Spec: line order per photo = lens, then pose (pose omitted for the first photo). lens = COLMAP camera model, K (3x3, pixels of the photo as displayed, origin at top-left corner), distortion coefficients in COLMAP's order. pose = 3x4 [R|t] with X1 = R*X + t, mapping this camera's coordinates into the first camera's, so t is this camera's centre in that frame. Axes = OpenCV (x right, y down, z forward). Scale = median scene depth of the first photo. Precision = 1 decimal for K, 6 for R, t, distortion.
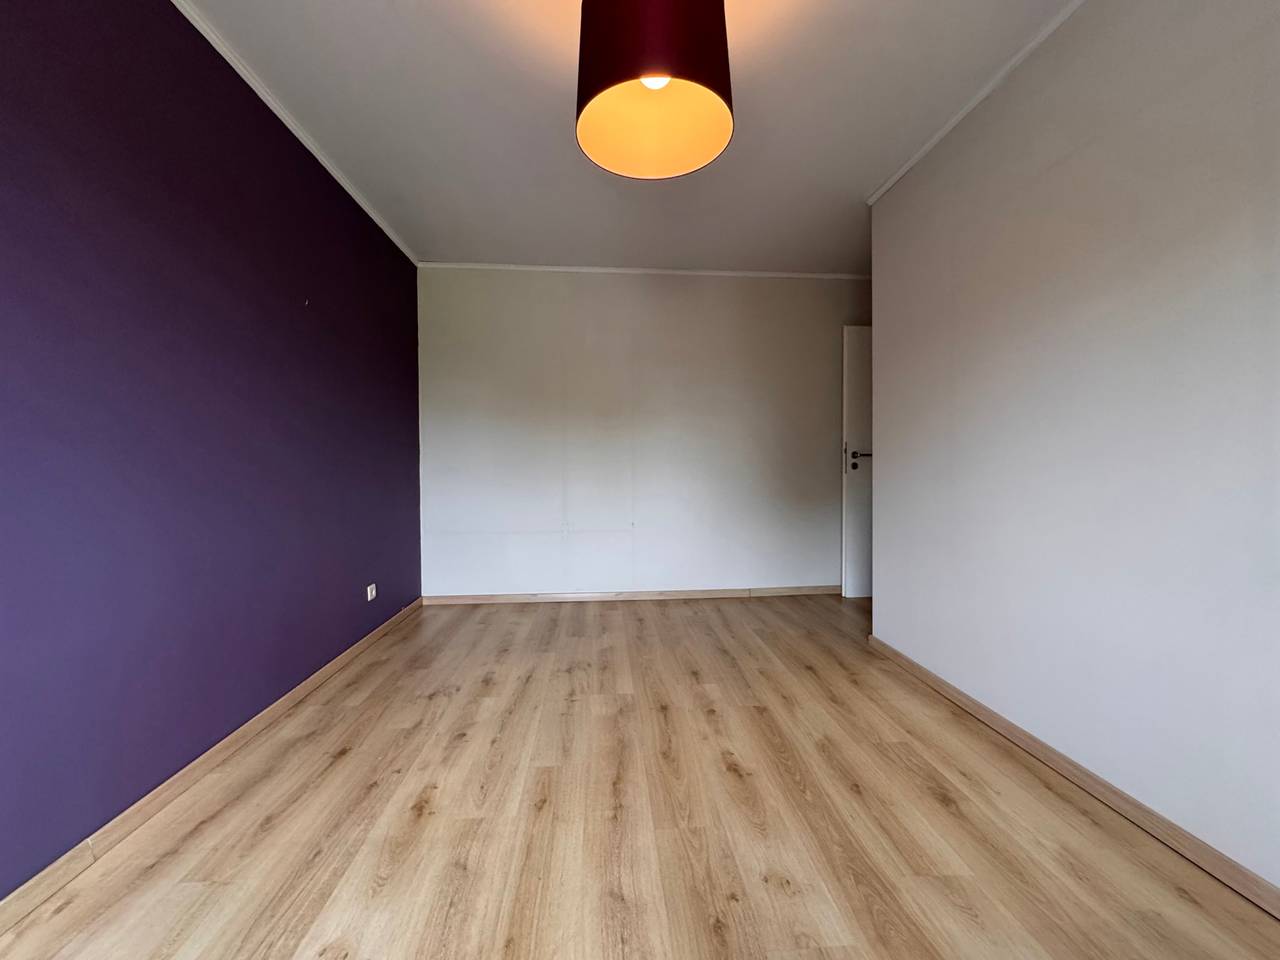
lens RADIAL K [[509.8, 0, 639.3], [0, 509.8, 475.1], [0, 0, 1]] dist [-0.000401, 0.000157]
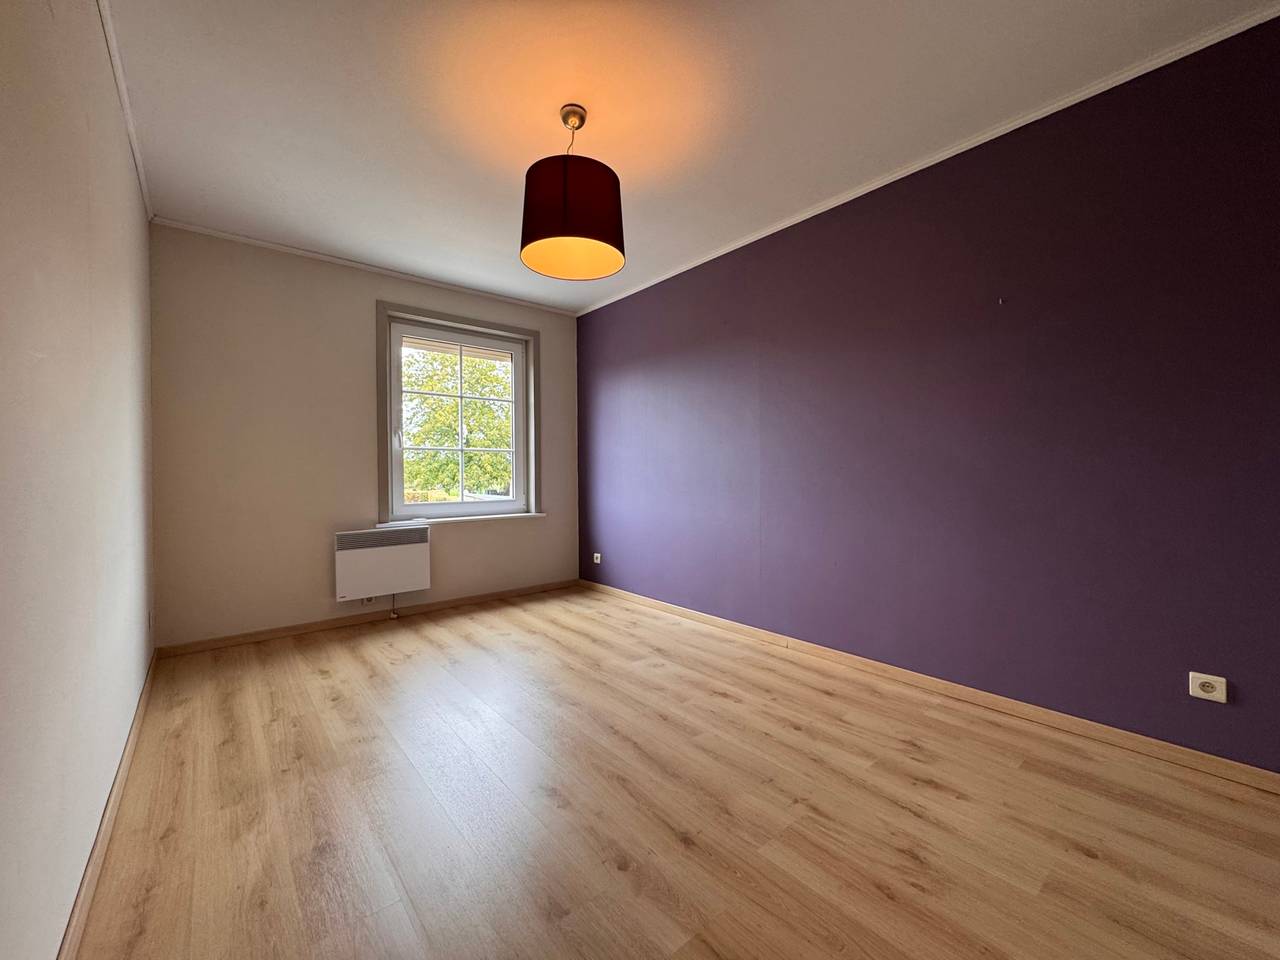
lens RADIAL K [[509.8, 0, 635.8], [0, 509.8, 475.2], [0, 0, 1]] dist [-0.000401, 0.000157]
pose [[-0.815421, 0.011507, -0.578754, 0.534612], [-0.001139, 0.999769, 0.021483, -0.041708], [0.578867, 0.018177, -0.815219, 1.650982]]
